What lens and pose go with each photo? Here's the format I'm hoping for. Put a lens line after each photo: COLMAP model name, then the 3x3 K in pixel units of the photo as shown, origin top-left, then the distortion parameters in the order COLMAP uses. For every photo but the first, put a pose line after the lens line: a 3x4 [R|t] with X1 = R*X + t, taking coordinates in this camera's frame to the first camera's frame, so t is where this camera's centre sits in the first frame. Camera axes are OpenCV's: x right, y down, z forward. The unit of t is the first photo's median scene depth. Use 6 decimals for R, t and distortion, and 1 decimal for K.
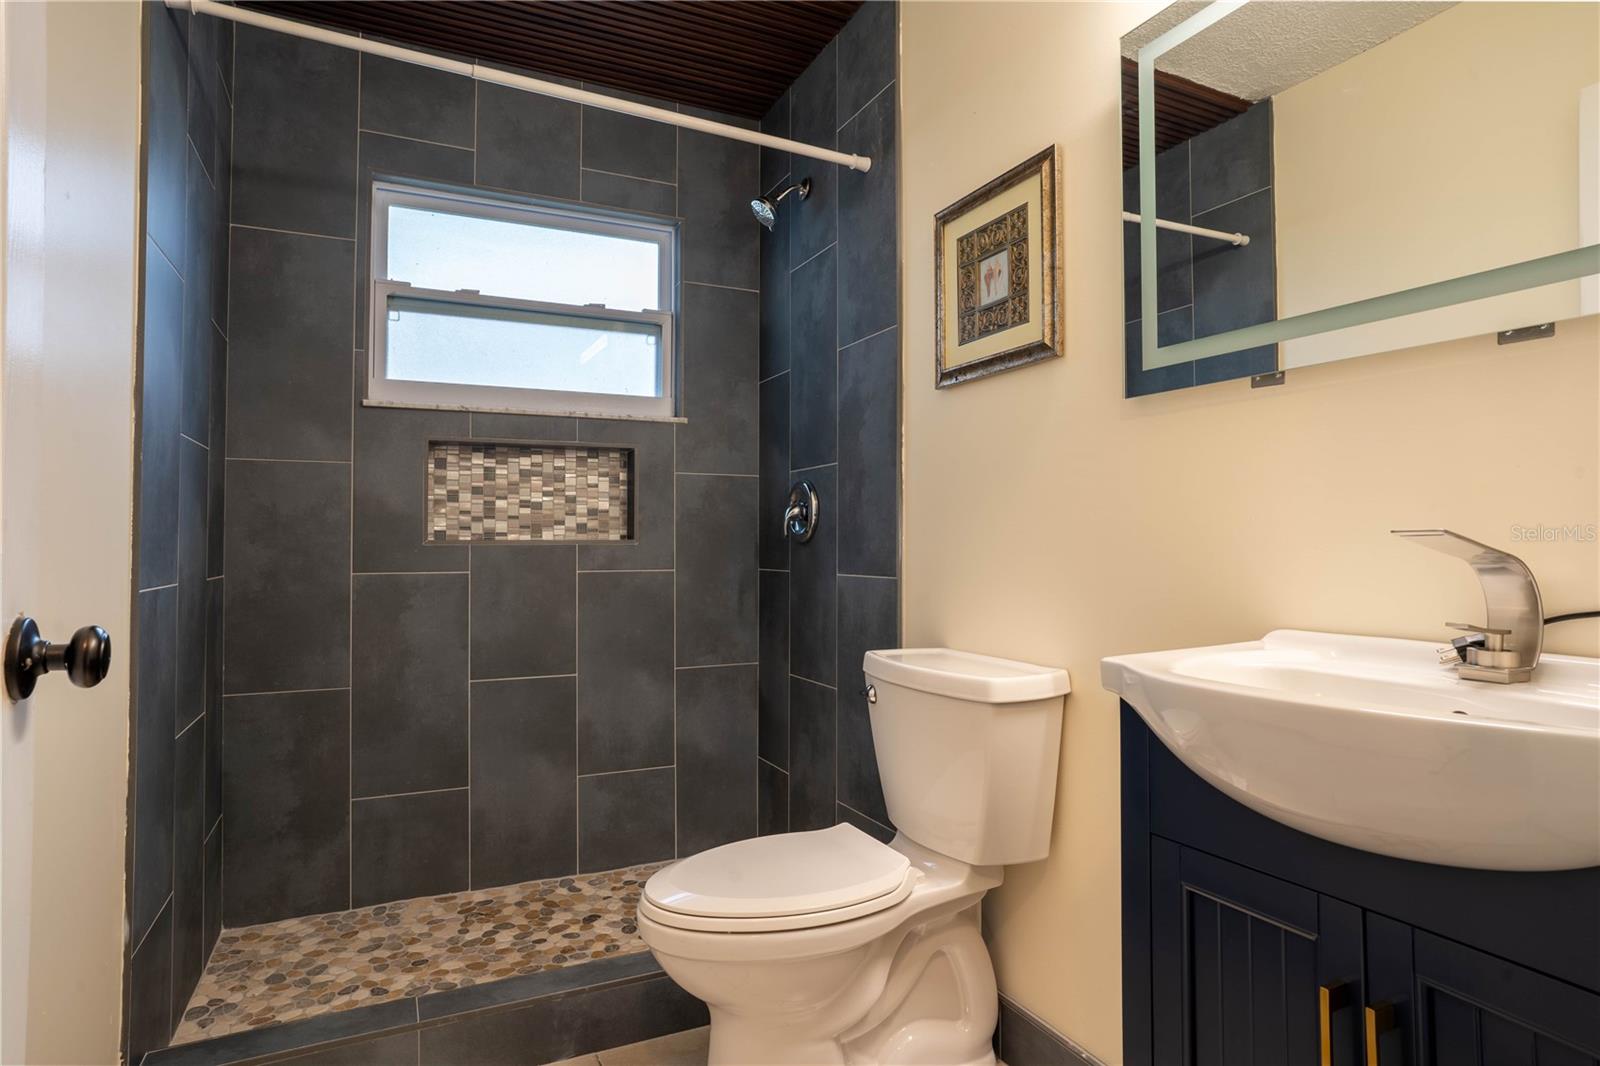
lens RADIAL K [[884.7, 0, 811.0], [0, 884.7, 534.9], [0, 0, 1]] dist [-0.052742, 0.042737]
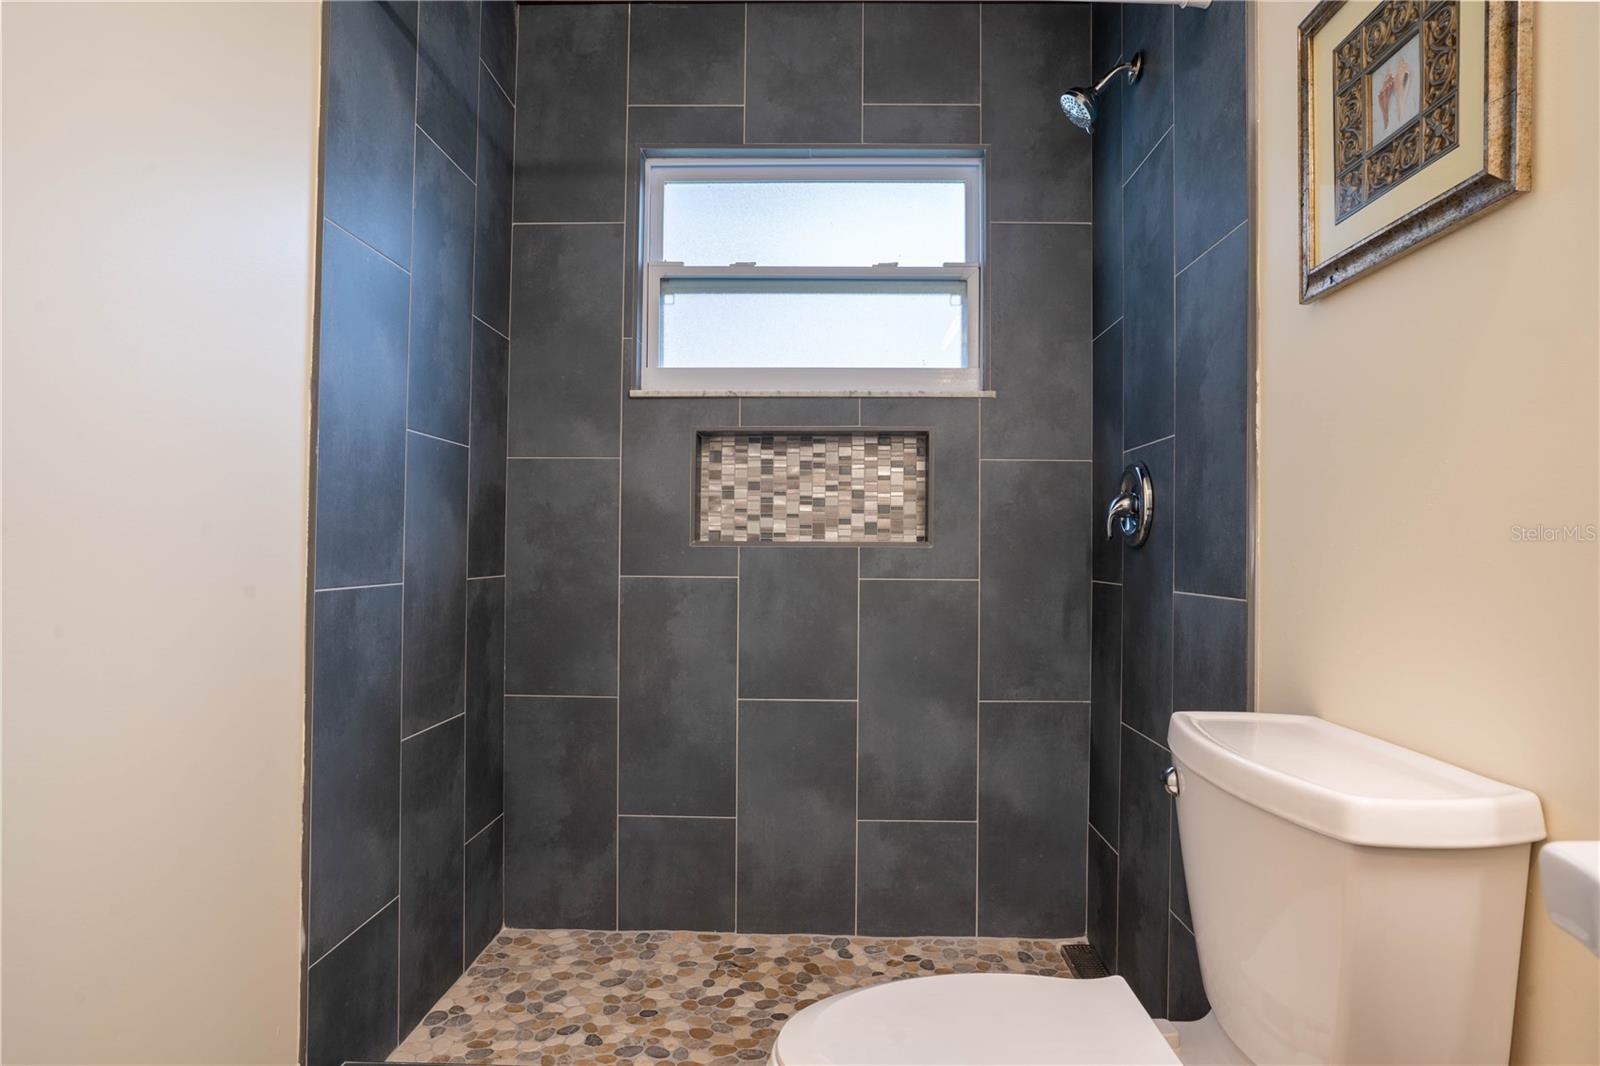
lens RADIAL K [[897.0, 0, 820.0], [0, 897.0, 537.6], [0, 0, 1]] dist [-0.053935, 0.041753]
pose [[0.889686, 0.002741, -0.456564, 0.104233], [-0.003810, 0.999992, -0.001420, 0.003517], [0.456556, 0.003003, 0.889689, 0.235907]]
